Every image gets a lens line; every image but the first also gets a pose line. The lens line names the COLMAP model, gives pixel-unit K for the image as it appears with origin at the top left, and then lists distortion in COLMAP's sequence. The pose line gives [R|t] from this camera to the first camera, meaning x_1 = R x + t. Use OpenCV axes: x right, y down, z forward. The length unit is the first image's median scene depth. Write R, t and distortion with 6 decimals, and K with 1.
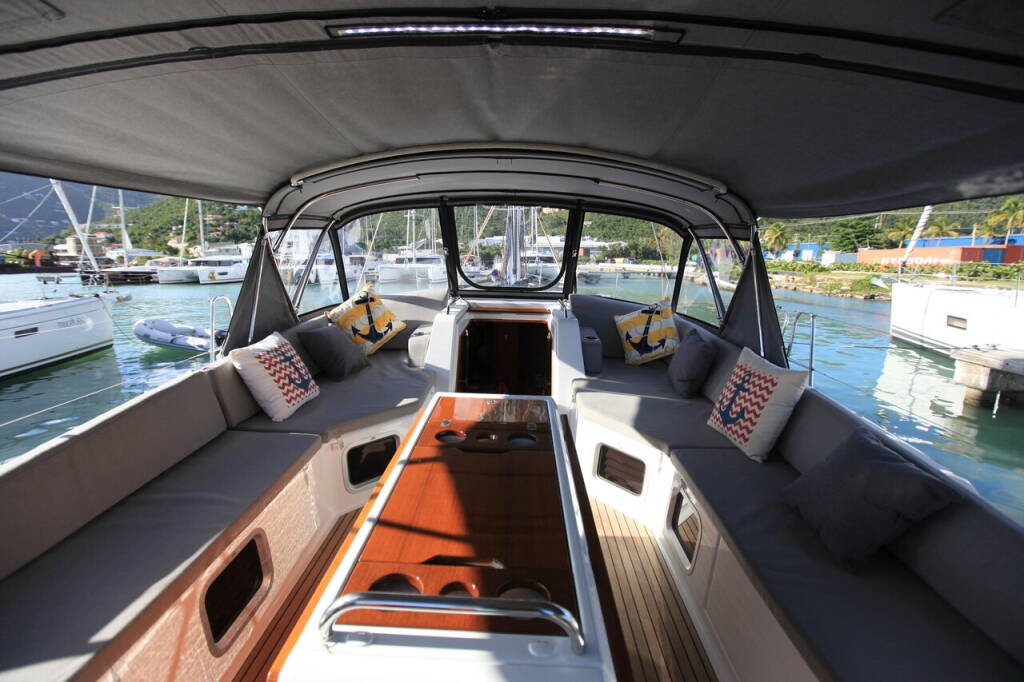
lens RADIAL K [[465.2, 0, 510.6], [0, 465.2, 353.1], [0, 0, 1]] dist [-0.000094, -0.000063]
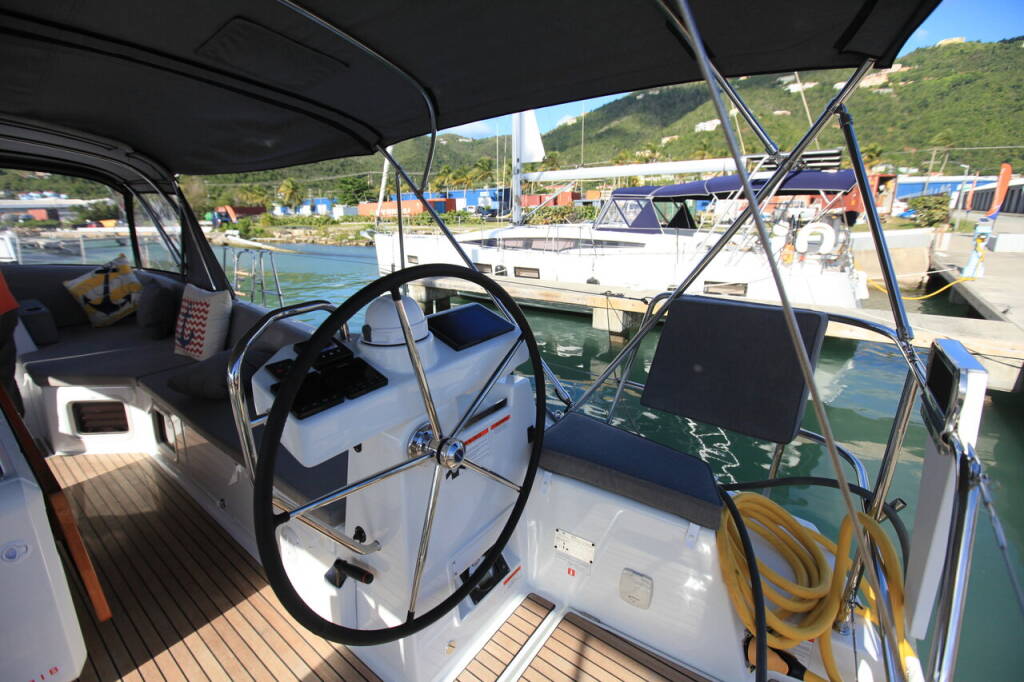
lens RADIAL K [[465.2, 0, 510.6], [0, 465.2, 353.1], [0, 0, 1]] dist [-0.000094, -0.000063]
pose [[0.595801, -0.262193, 0.759129, 0.020052], [0.193913, 0.964208, 0.180833, 0.066806], [-0.779371, 0.039464, 0.625318, -0.268875]]
